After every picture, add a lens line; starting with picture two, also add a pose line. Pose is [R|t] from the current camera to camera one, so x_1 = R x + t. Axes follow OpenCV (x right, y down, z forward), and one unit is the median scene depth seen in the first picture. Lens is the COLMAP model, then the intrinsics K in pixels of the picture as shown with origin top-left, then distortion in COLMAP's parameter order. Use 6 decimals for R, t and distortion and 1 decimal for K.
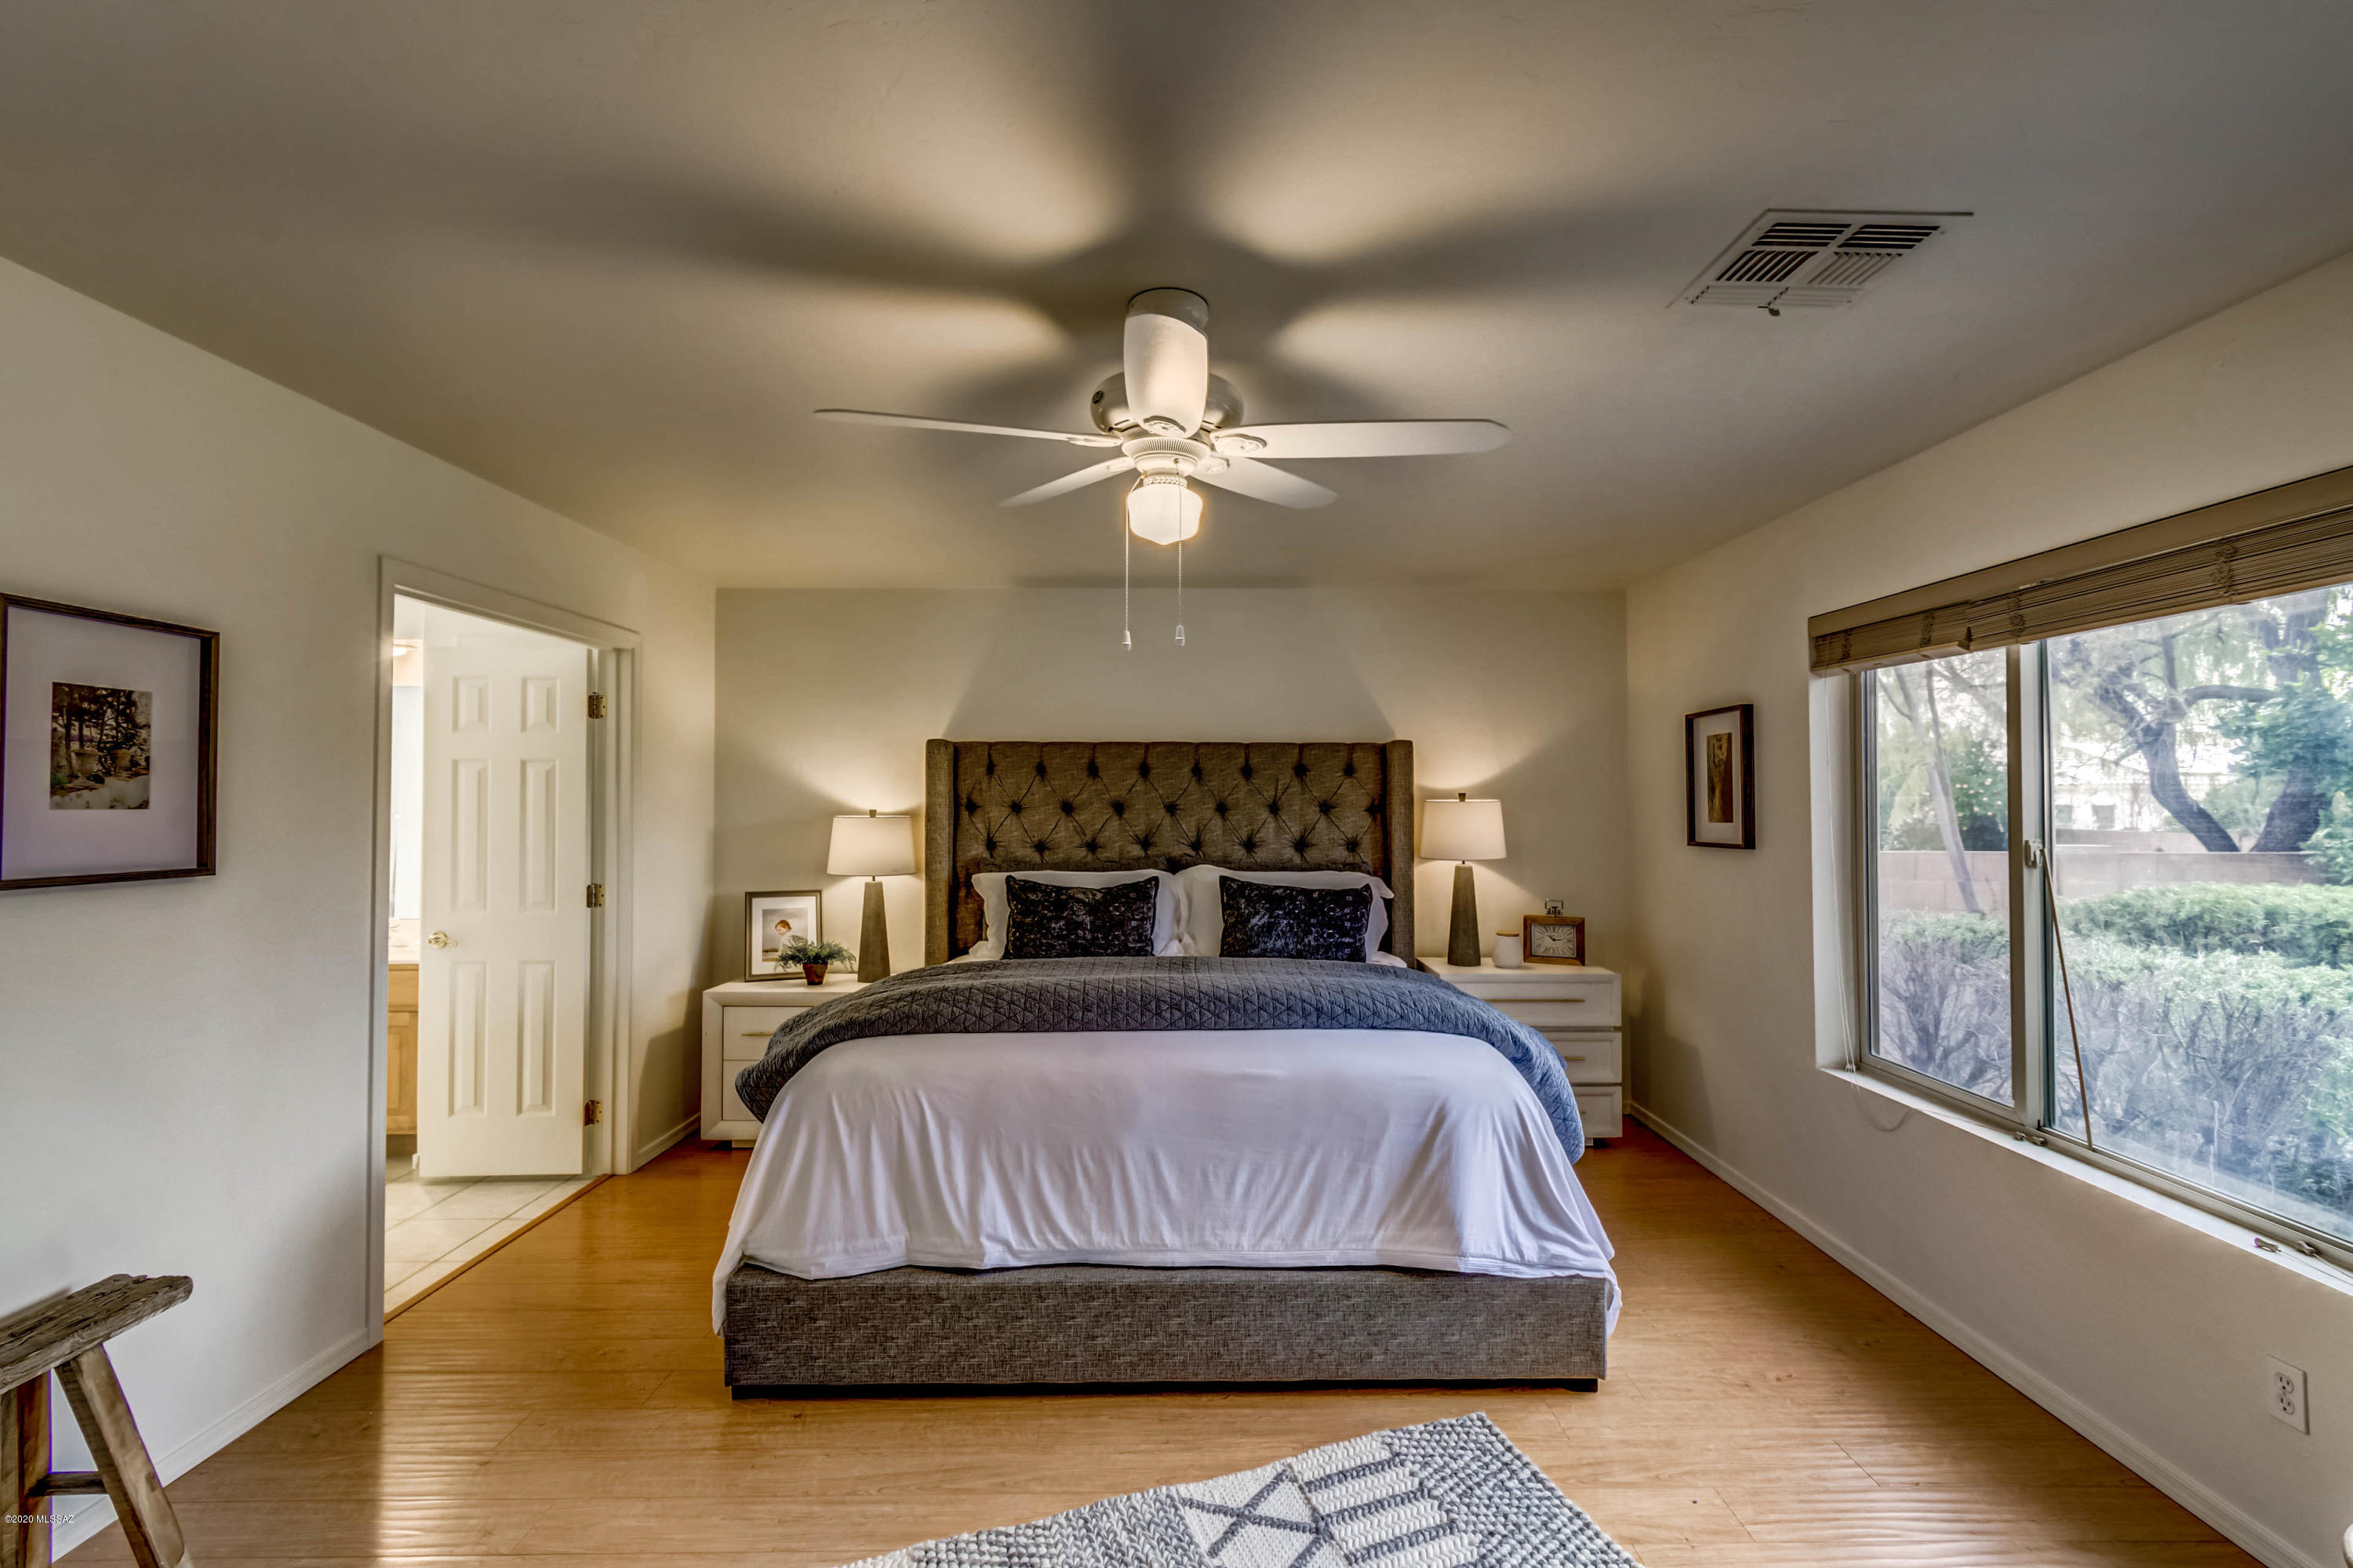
lens RADIAL K [[1039.0, 0, 1185.8], [0, 1039.0, 785.3], [0, 0, 1]] dist [0.001843, -0.001049]
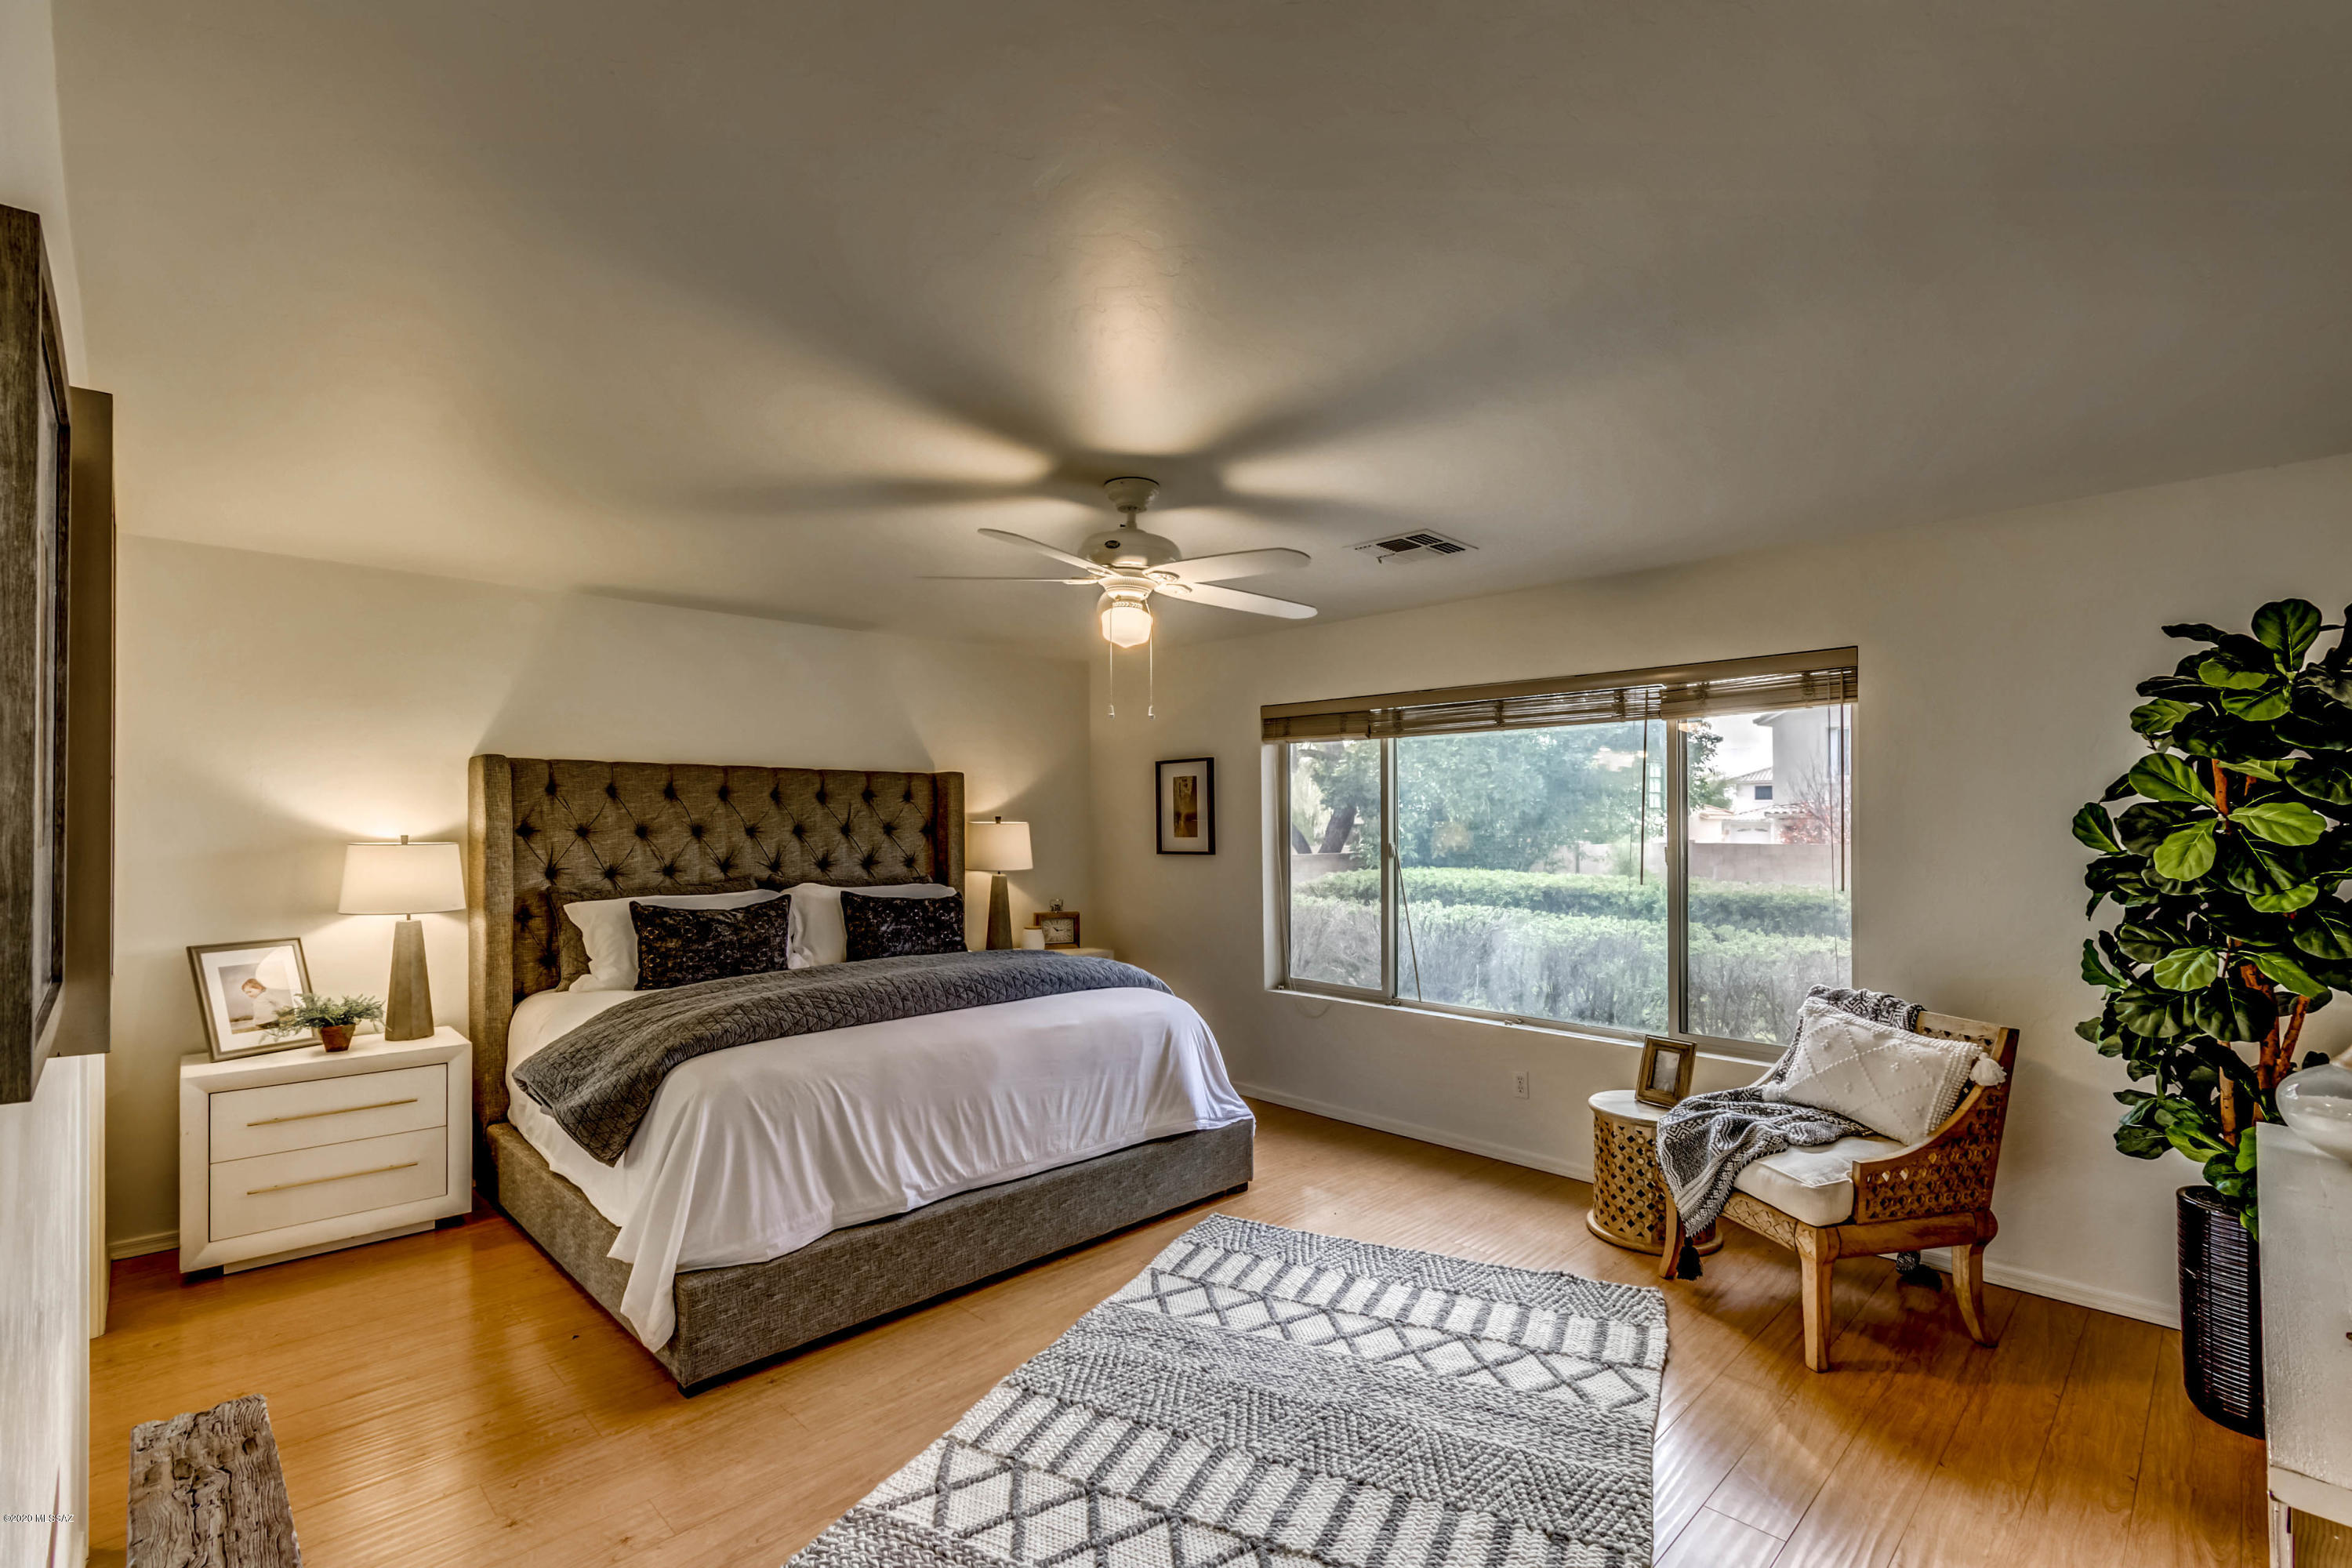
lens RADIAL K [[1038.5, 0, 1211.3], [0, 1038.5, 817.4], [0, 0, 1]] dist [0.001843, -0.001049]
pose [[0.714894, 0.000700, 0.699233, -0.491034], [-0.008070, 0.999941, 0.007250, -0.002848], [-0.699186, -0.010826, 0.714858, -0.066012]]
